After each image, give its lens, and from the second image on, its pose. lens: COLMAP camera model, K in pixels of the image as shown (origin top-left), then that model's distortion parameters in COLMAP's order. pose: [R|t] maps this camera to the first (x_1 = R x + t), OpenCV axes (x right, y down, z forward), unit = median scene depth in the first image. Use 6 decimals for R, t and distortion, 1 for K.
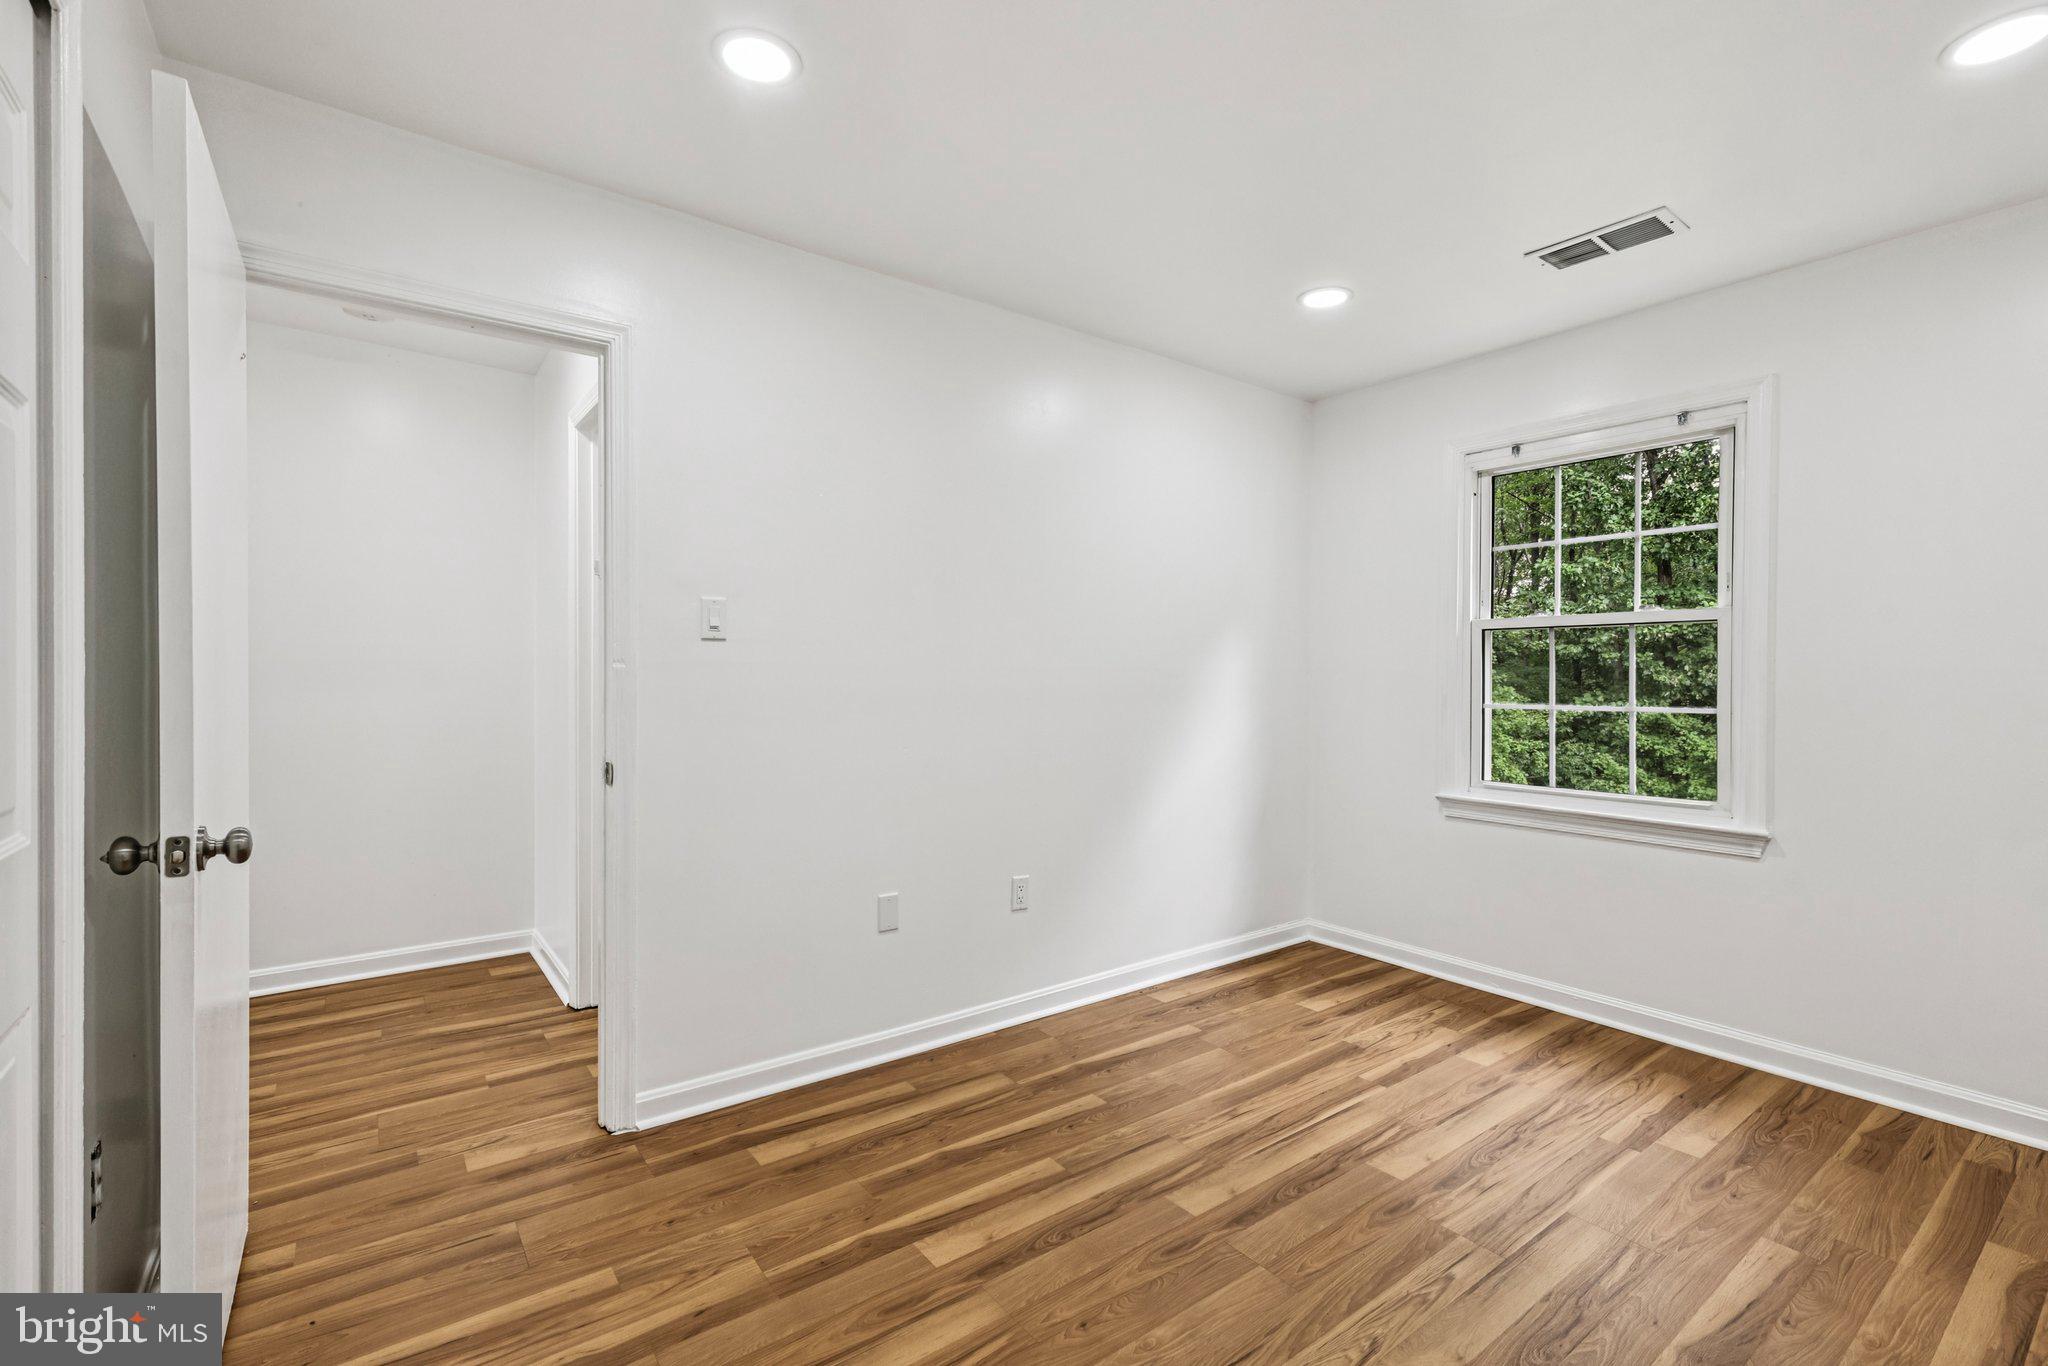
lens RADIAL K [[905.6, 0, 1037.4], [0, 905.6, 682.3], [0, 0, 1]] dist [0.001365, -0.000126]
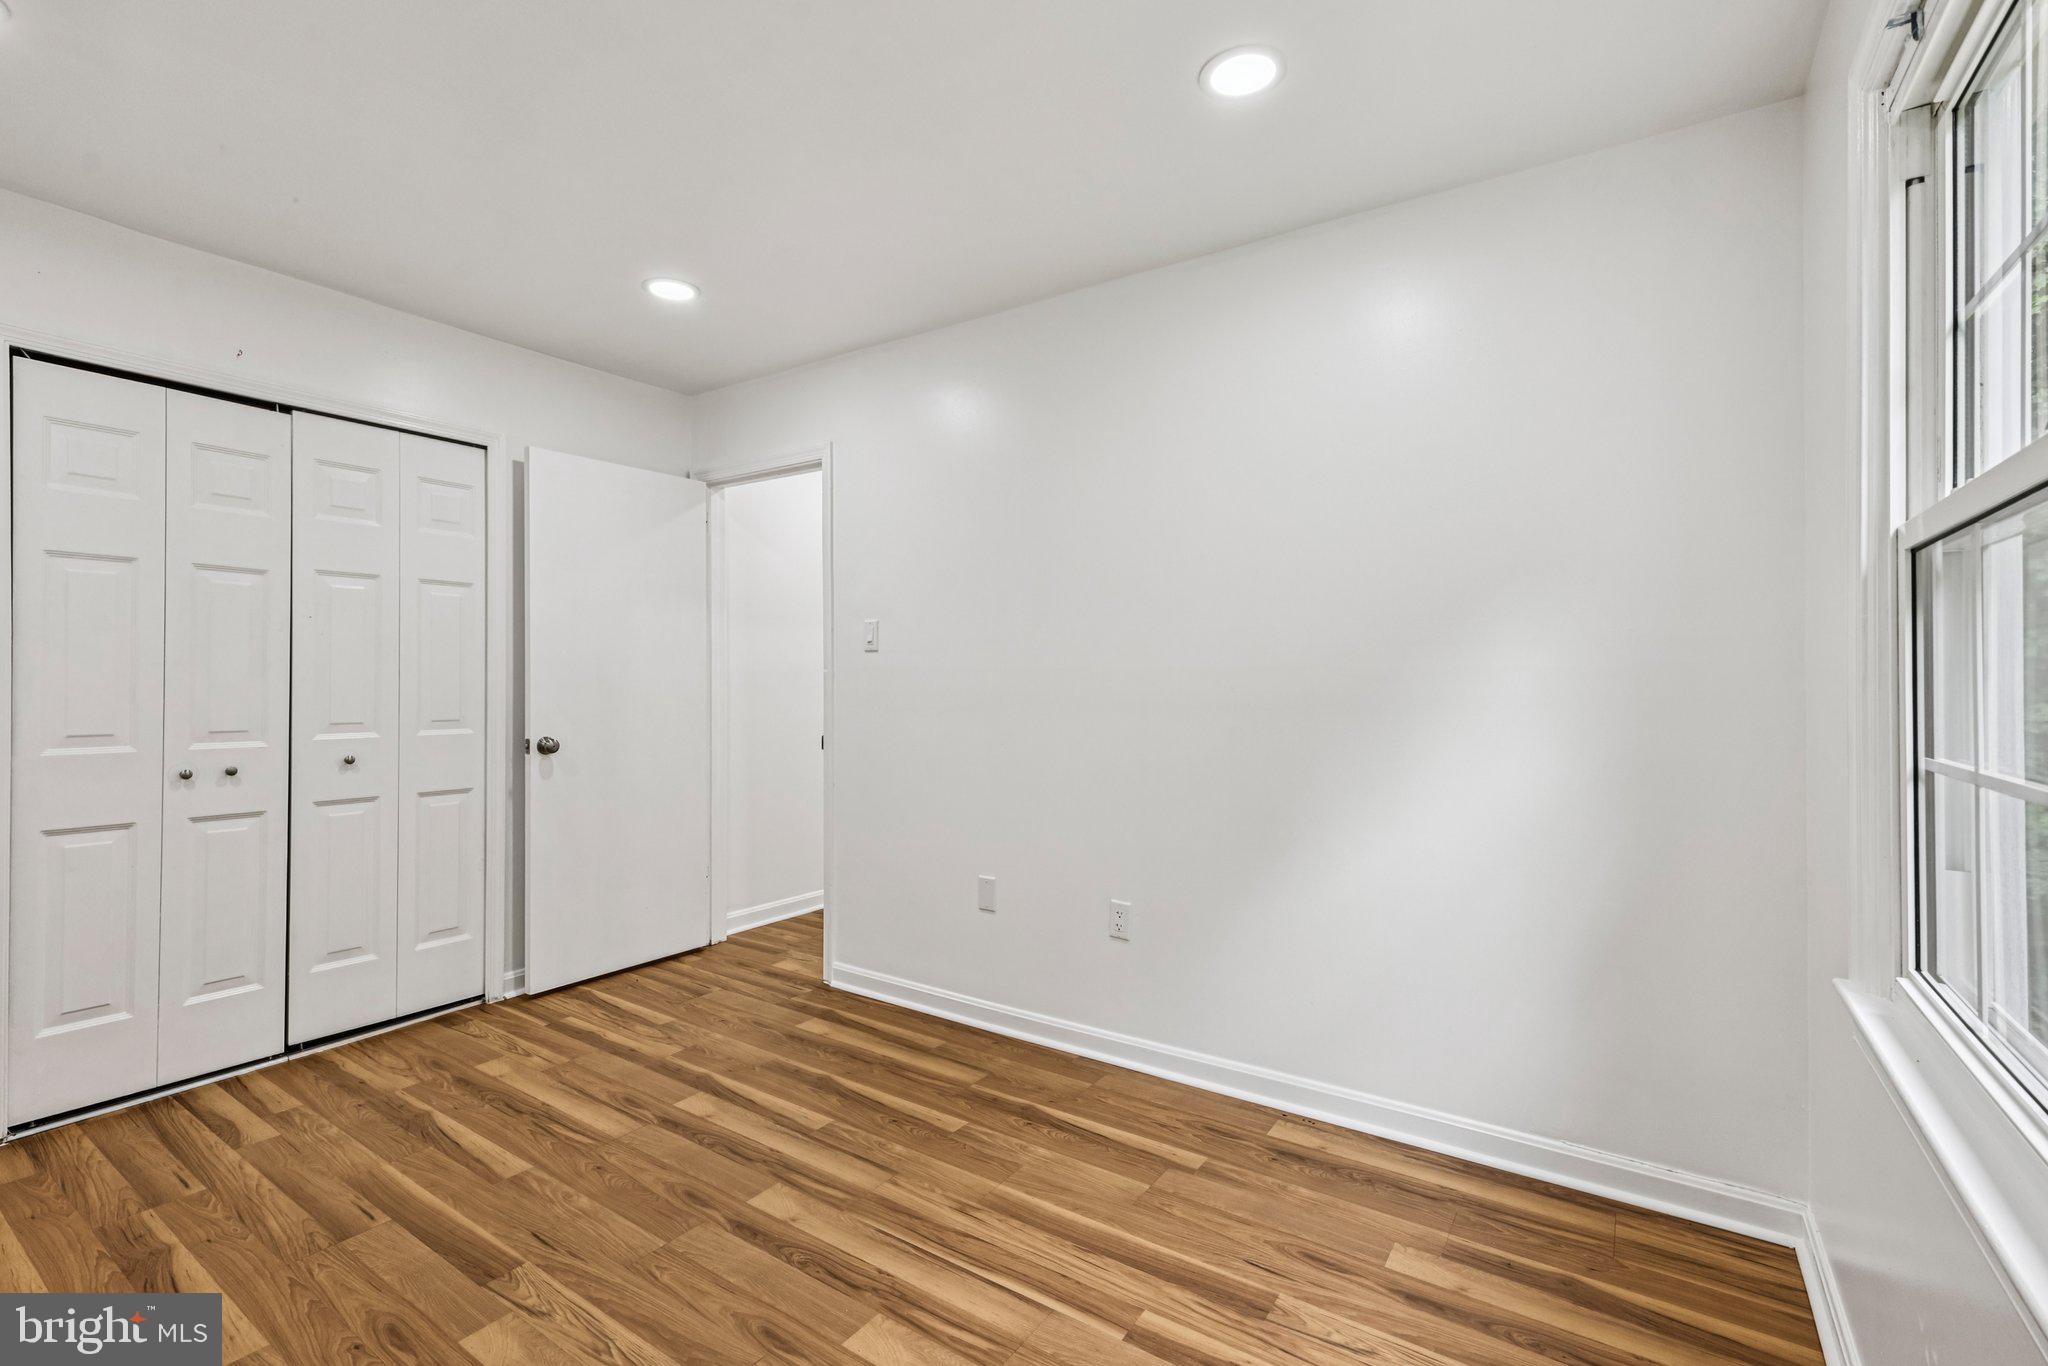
lens RADIAL K [[912.1, 0, 1016.1], [0, 912.1, 669.4], [0, 0, 1]] dist [-0.000523, 0.000556]
pose [[0.317420, -0.009735, -0.948235, 0.984172], [-0.008726, 0.999875, -0.013186, -0.002799], [0.948245, 0.012460, 0.317296, 0.746303]]
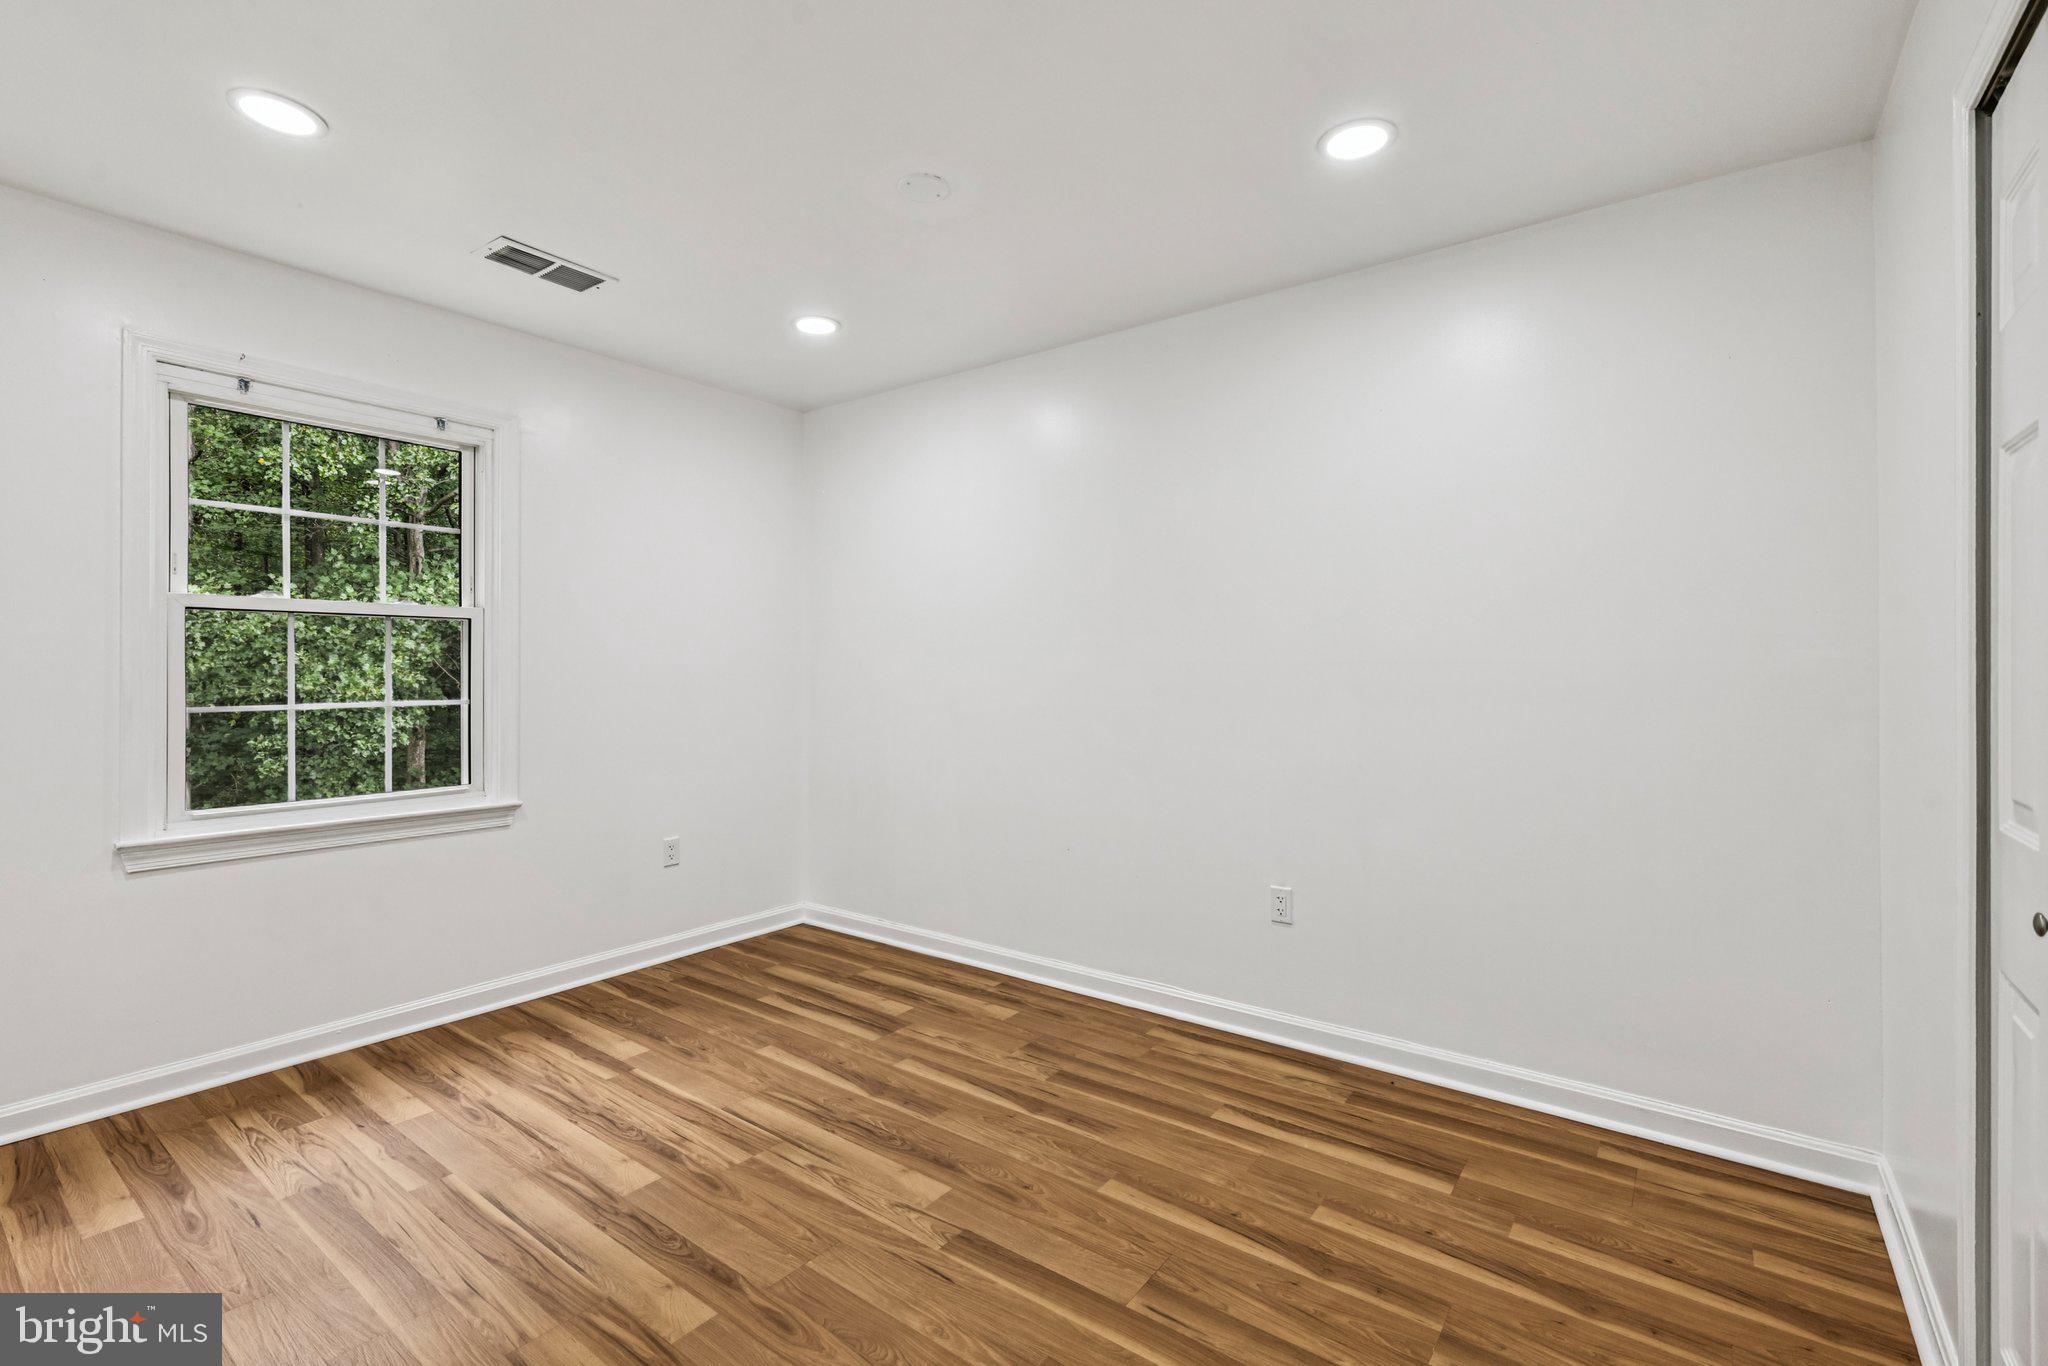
lens RADIAL K [[912.1, 0, 1016.1], [0, 912.1, 669.4], [0, 0, 1]] dist [-0.000523, 0.000556]
pose [[-0.274326, -0.003896, 0.961629, -0.560506], [0.005608, 0.999968, 0.005652, -0.010870], [-0.961621, 0.006944, -0.274295, 0.751921]]
